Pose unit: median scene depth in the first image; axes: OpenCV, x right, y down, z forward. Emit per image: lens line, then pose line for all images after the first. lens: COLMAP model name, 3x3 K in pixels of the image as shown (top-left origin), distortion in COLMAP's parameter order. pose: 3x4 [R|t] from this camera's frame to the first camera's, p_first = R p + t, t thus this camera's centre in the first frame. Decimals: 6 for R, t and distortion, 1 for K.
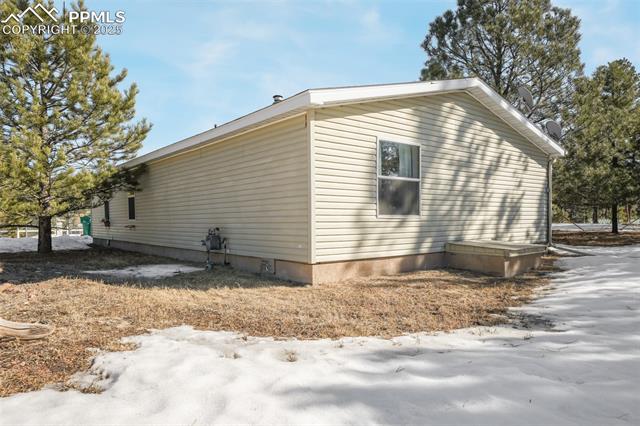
lens RADIAL K [[440.3, 0, 320.8], [0, 440.3, 225.1], [0, 0, 1]] dist [0.034277, -0.001218]
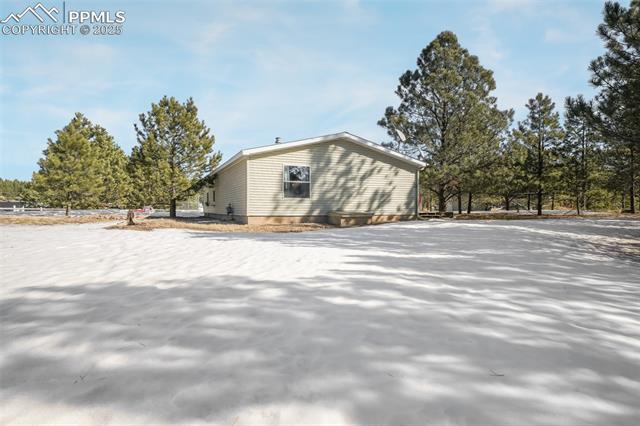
lens RADIAL K [[369.1, 0, 321.1], [0, 369.1, 215.1], [0, 0, 1]] dist [0.053183, -0.000157]
pose [[0.966457, 0.011998, -0.256548, 0.586288], [-0.011278, 0.999927, 0.004276, 0.042639], [0.256581, -0.001239, 0.966522, -0.608858]]
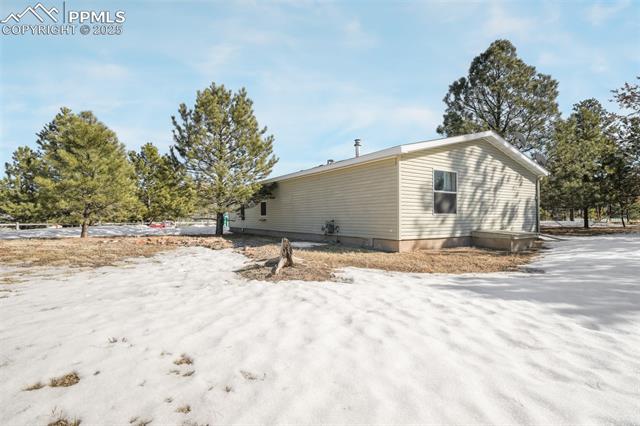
lens RADIAL K [[323.2, 0, 323.7], [0, 323.2, 211.8], [0, 0, 1]] dist [0.037306, 0.000371]
pose [[0.995520, 0.005029, -0.094420, -0.124703], [-0.007790, 0.999552, -0.028900, 0.007634], [0.094233, 0.029506, 0.995113, -0.214815]]
